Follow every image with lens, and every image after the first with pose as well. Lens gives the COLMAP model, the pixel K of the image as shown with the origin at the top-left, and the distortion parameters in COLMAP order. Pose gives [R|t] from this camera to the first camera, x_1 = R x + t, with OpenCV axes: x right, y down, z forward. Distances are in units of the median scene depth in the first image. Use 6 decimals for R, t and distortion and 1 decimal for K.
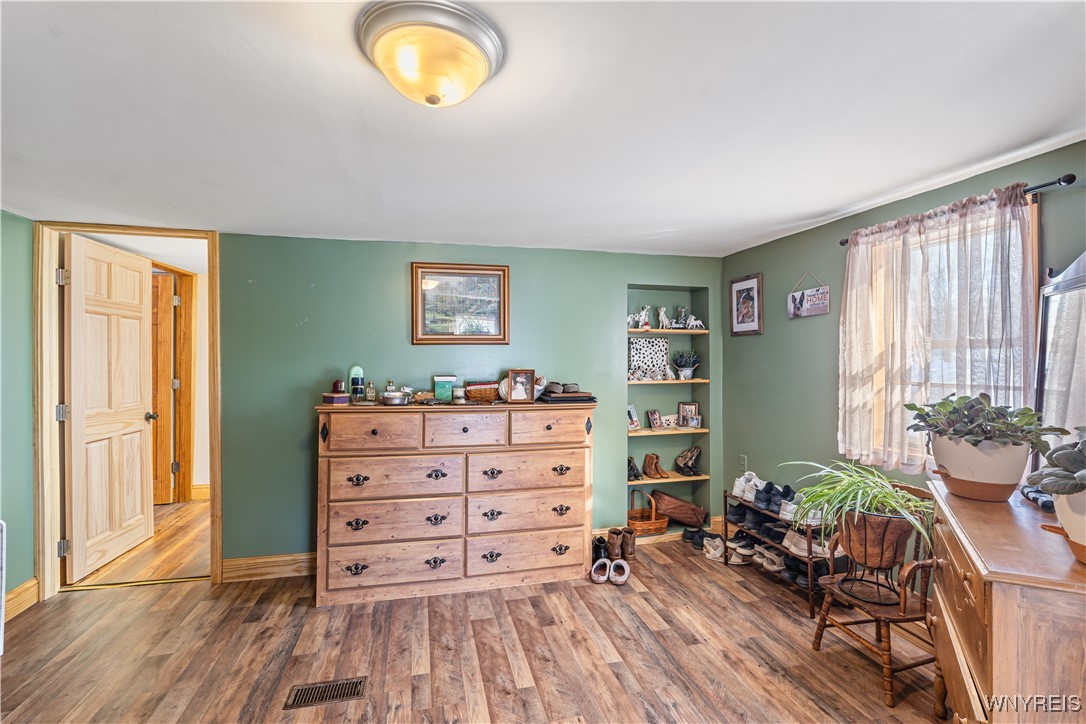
lens RADIAL K [[487.7, 0, 539.8], [0, 487.7, 359.4], [0, 0, 1]] dist [0.001357, 0.000777]
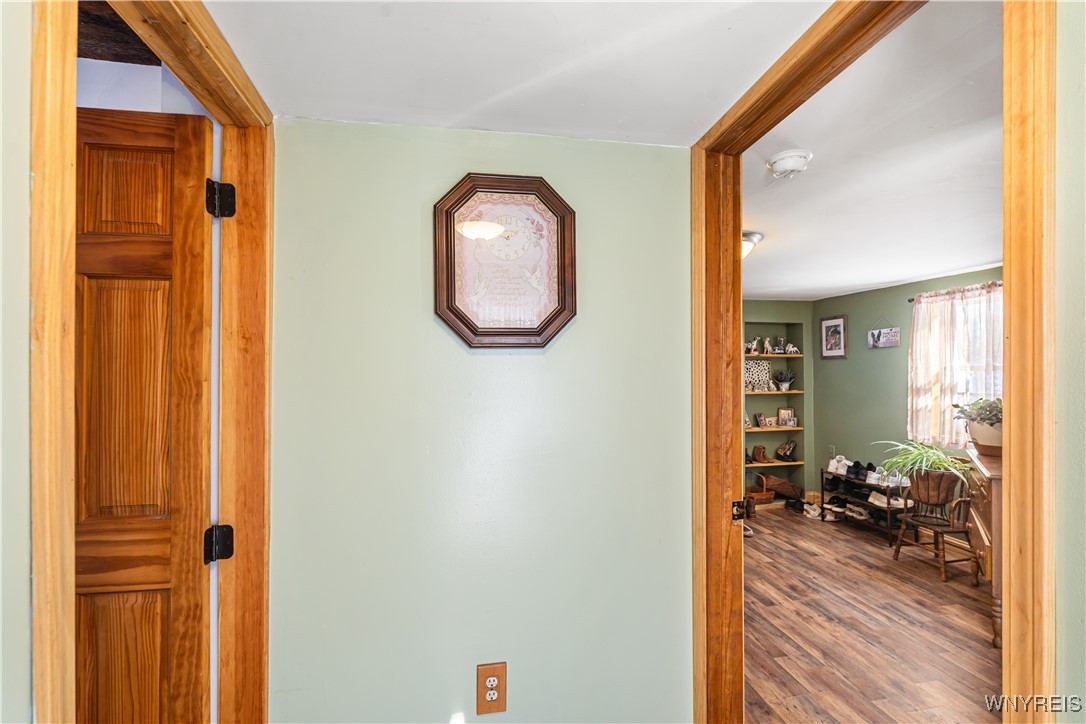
lens RADIAL K [[487.7, 0, 544.2], [0, 487.7, 369.9], [0, 0, 1]] dist [0.001357, 0.000777]
pose [[0.998058, -0.003567, -0.062183, -0.407464], [0.003378, 0.999989, -0.003147, -0.021383], [0.062194, 0.002931, 0.998060, -0.566695]]
